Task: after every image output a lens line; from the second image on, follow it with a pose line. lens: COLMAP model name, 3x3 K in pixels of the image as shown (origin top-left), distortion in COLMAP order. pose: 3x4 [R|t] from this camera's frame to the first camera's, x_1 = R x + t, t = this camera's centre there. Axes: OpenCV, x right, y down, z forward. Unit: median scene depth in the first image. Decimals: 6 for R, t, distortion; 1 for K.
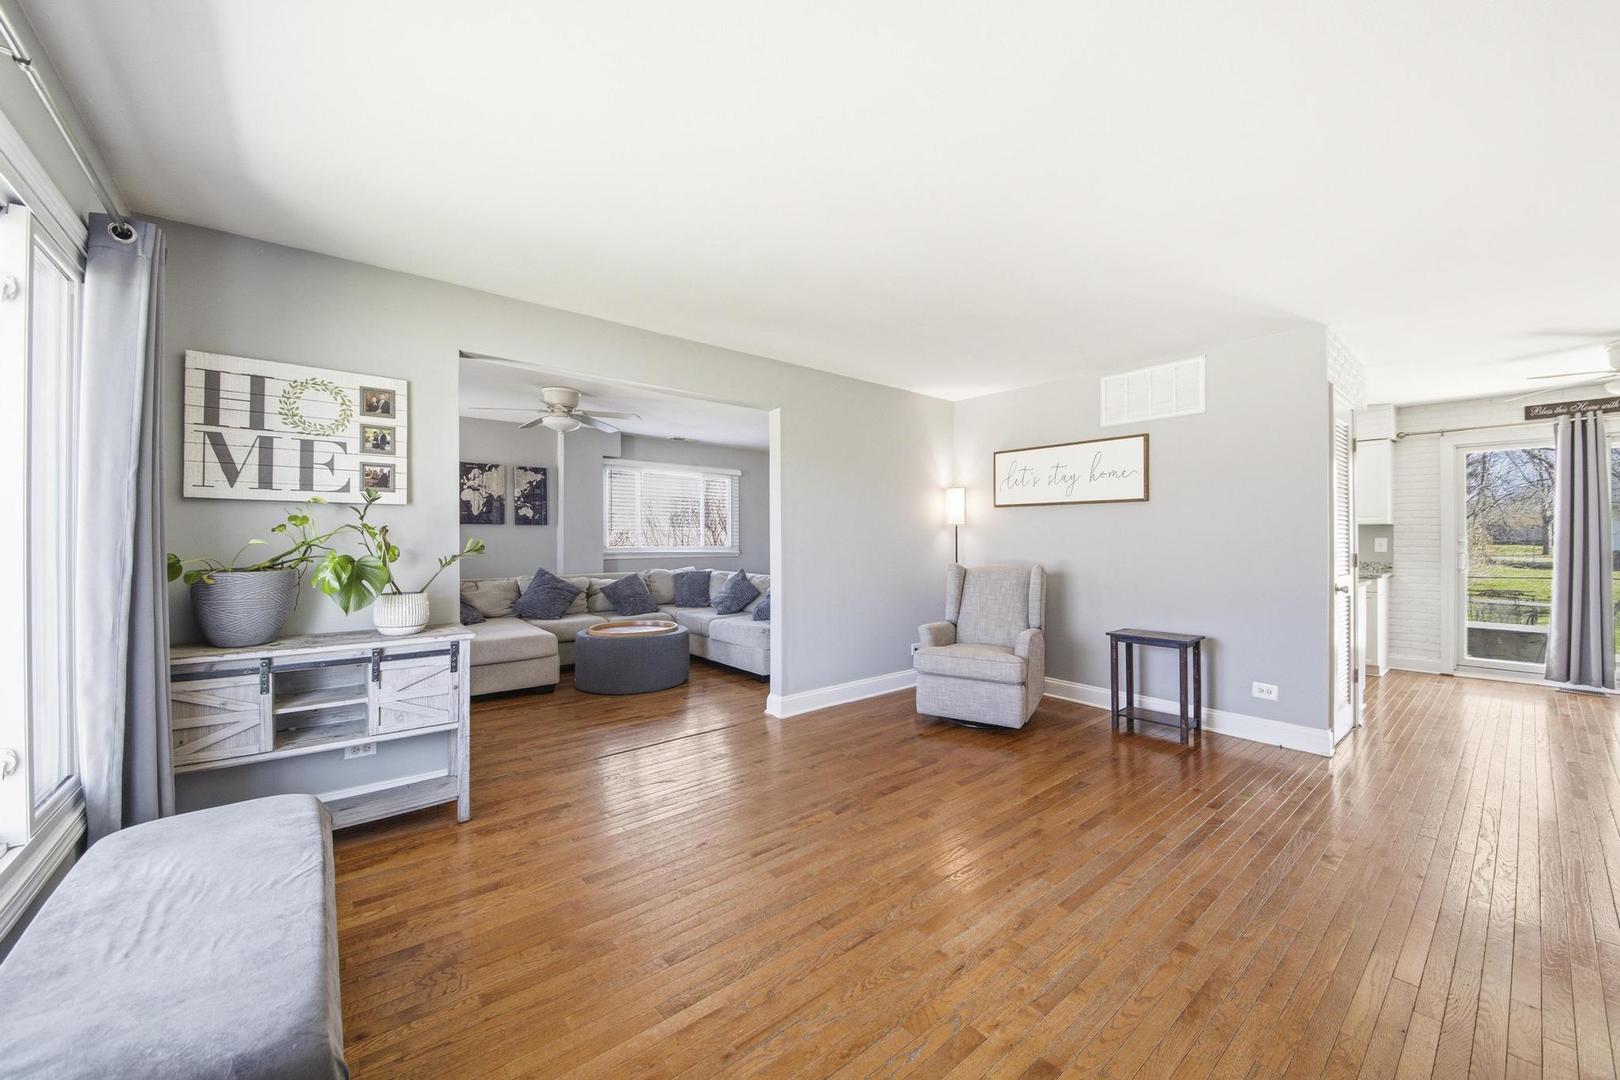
lens RADIAL K [[601.4, 0, 810.0], [0, 601.4, 540.0], [0, 0, 1]] dist [0.000225, -0.000016]
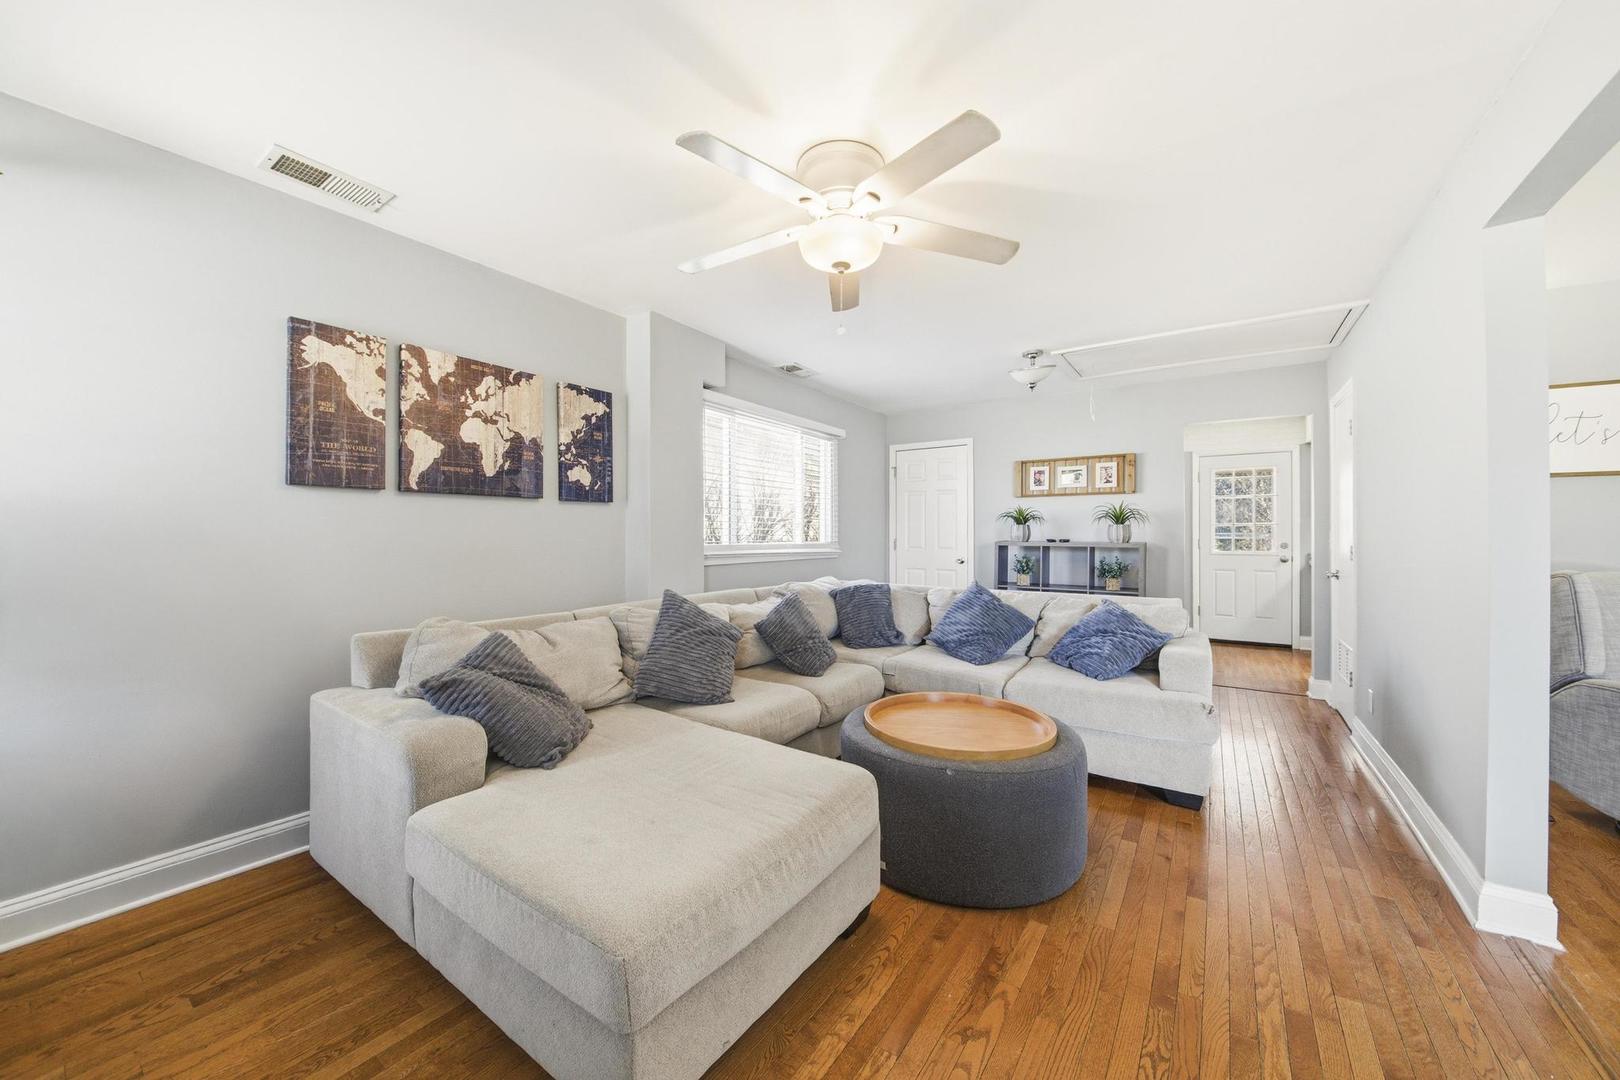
lens RADIAL K [[601.4, 0, 810.0], [0, 601.4, 540.0], [0, 0, 1]] dist [0.000225, -0.000016]
pose [[0.965786, 0.000667, 0.259341, -0.419392], [-0.001973, 0.999987, 0.004774, 0.004574], [-0.259334, -0.005123, 0.965774, 0.467988]]
